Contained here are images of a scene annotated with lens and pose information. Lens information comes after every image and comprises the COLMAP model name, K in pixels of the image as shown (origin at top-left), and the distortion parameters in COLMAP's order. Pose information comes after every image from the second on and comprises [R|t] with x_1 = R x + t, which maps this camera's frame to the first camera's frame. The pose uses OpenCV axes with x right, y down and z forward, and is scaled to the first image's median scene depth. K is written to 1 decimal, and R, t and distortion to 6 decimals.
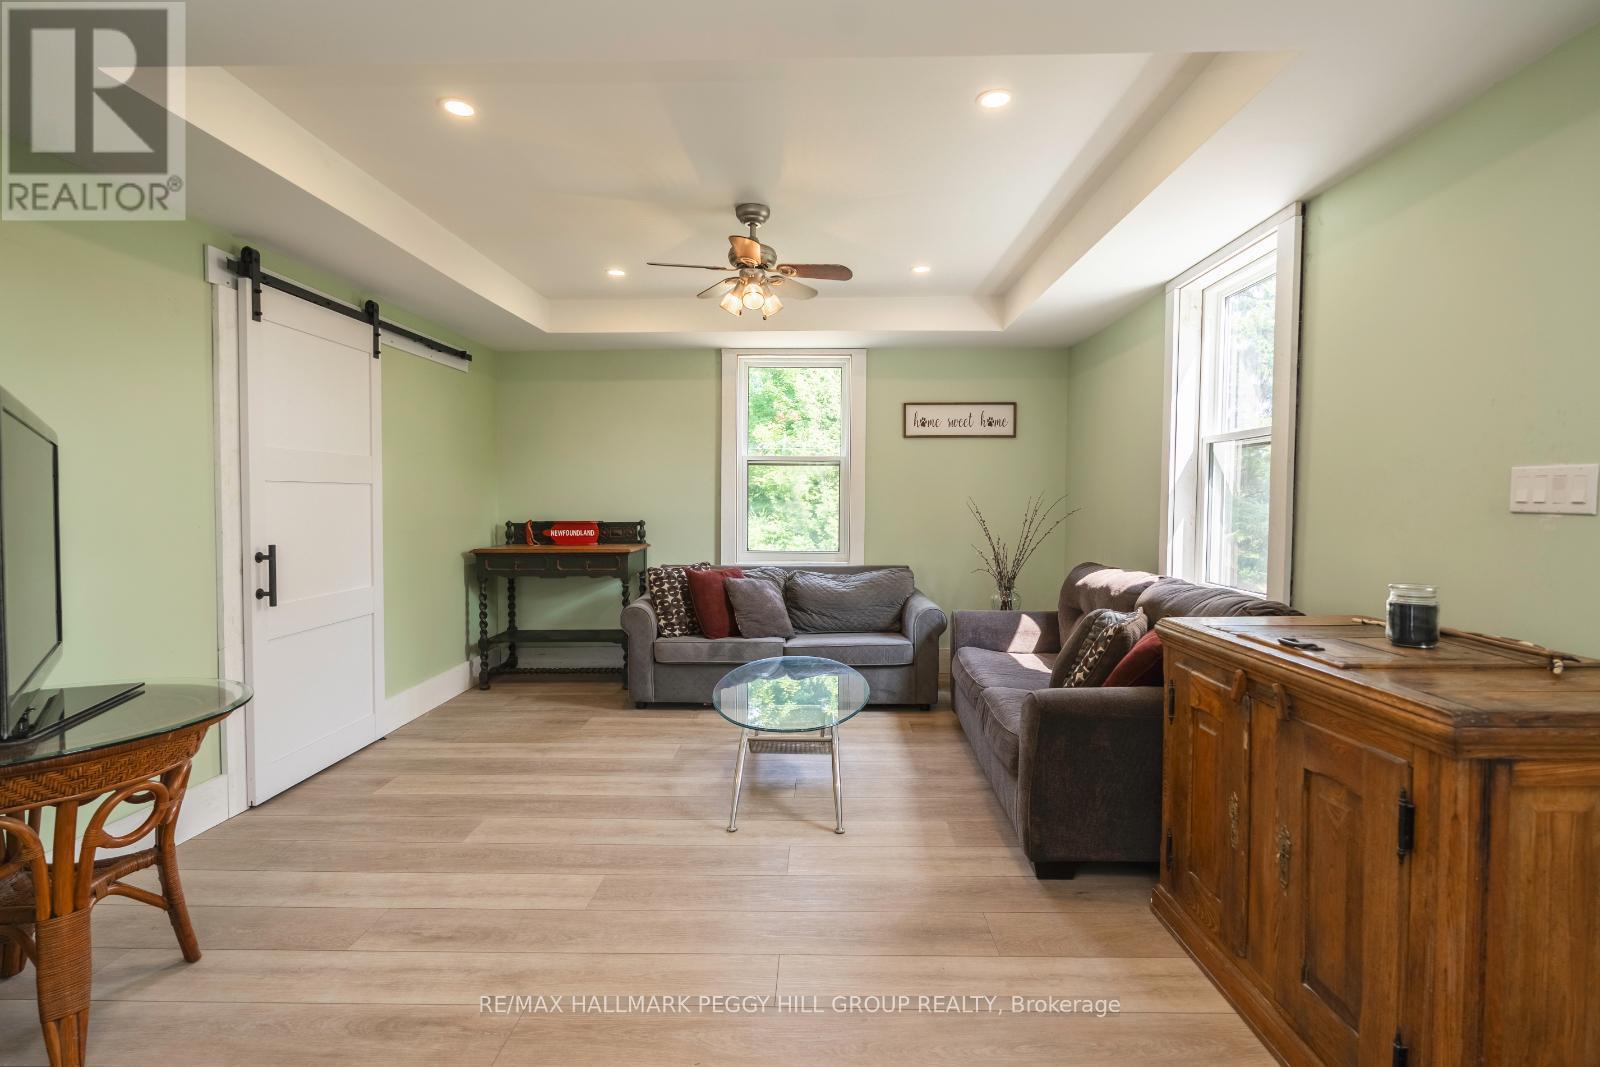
lens RADIAL K [[737.4, 0, 800.0], [0, 737.4, 533.5], [0, 0, 1]] dist [0.000759, 0.000713]
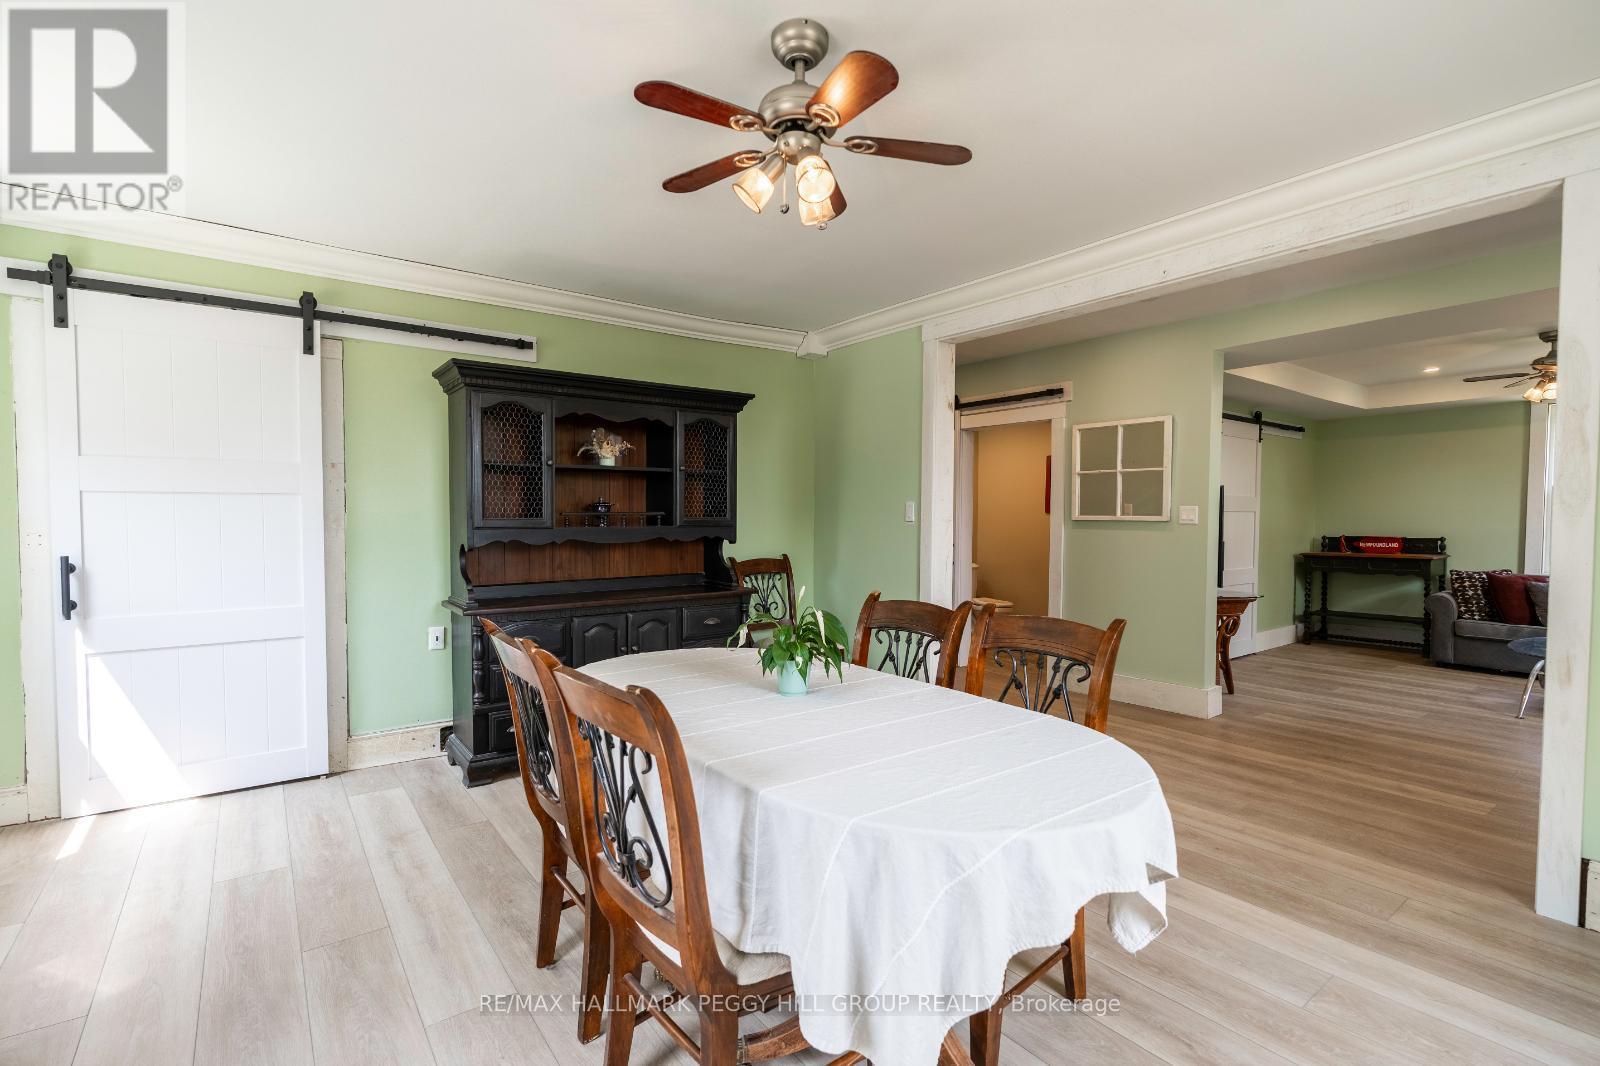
lens RADIAL K [[737.4, 0, 800.0], [0, 737.4, 533.0], [0, 0, 1]] dist [0.000759, 0.000713]
pose [[0.619571, 0.019272, -0.784704, 0.120450], [-0.041639, 0.999098, -0.008338, 0.036927], [0.783835, 0.037840, 0.619815, -0.793260]]
